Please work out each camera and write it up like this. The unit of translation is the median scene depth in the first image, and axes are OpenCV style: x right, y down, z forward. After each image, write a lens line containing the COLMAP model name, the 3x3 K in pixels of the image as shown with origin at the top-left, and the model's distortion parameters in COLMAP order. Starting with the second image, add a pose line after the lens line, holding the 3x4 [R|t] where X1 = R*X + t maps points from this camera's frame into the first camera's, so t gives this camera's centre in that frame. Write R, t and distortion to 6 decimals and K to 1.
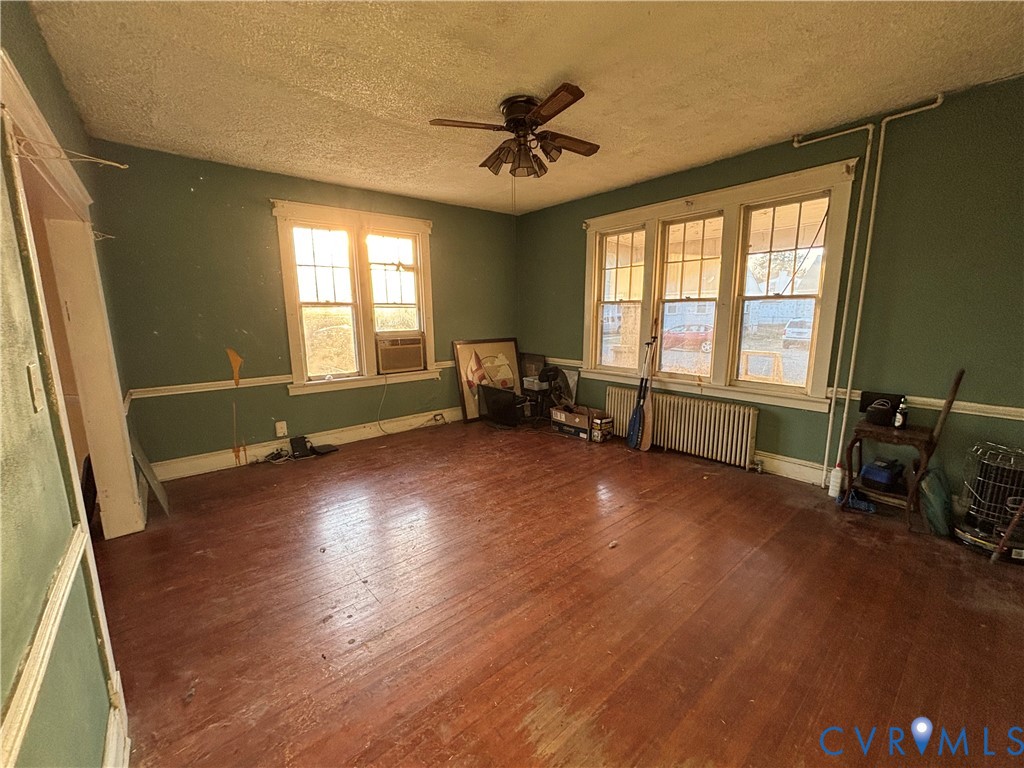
lens RADIAL K [[412.2, 0, 508.8], [0, 412.2, 382.8], [0, 0, 1]] dist [0.003540, 0.000285]
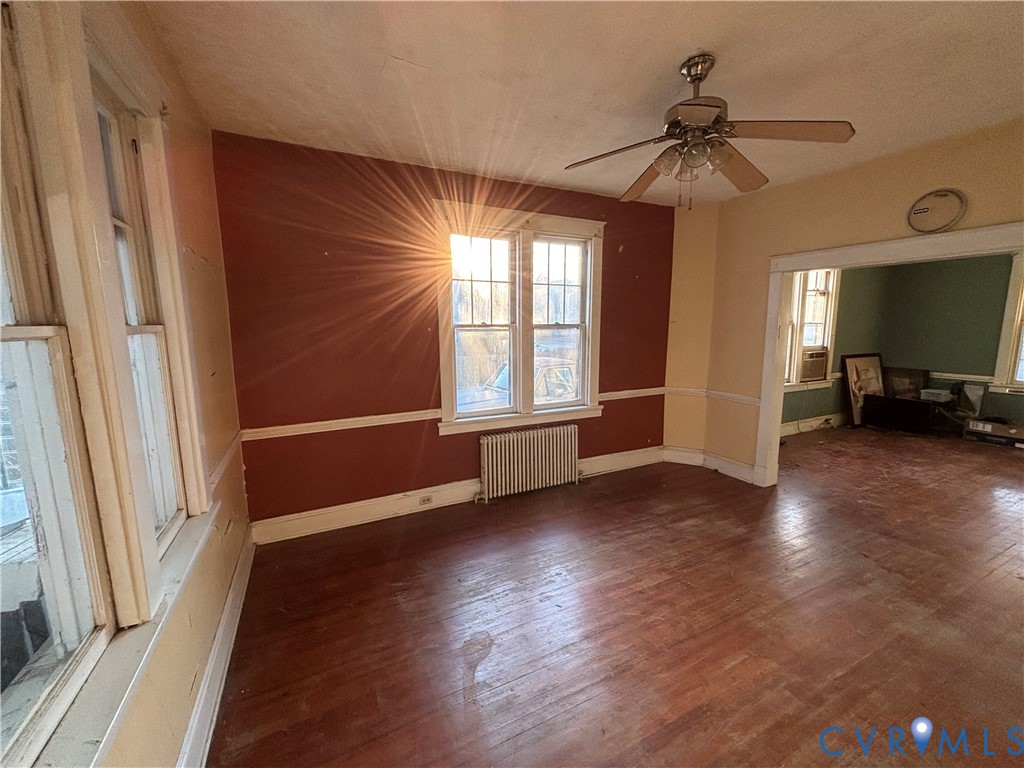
lens RADIAL K [[412.2, 0, 513.9], [0, 412.2, 387.2], [0, 0, 1]] dist [0.003540, 0.000285]
pose [[0.973112, 0.042364, -0.226404, -0.841010], [-0.045315, 0.998942, -0.007849, 0.041151], [0.225832, 0.017897, 0.974002, -0.352476]]
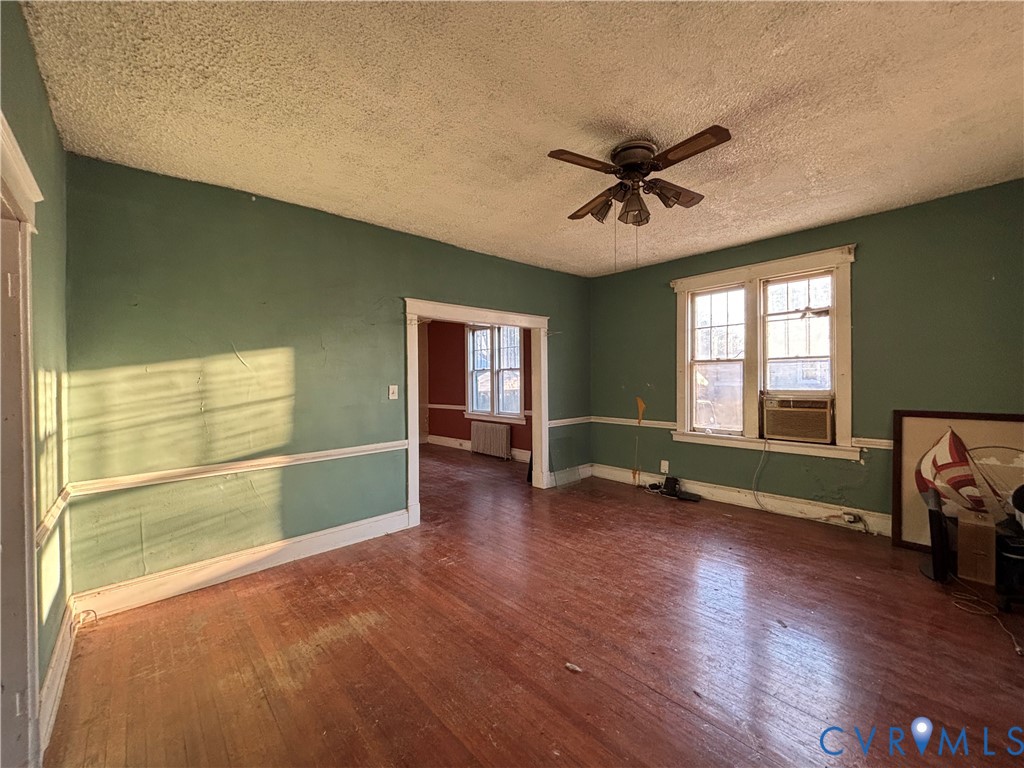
lens RADIAL K [[412.2, 0, 513.9], [0, 412.2, 382.3], [0, 0, 1]] dist [0.003540, 0.000285]
pose [[0.044327, 0.017670, -0.998861, 0.533023], [-0.158702, 0.987272, 0.010422, -0.062511], [0.986331, 0.158059, 0.046567, 0.416887]]
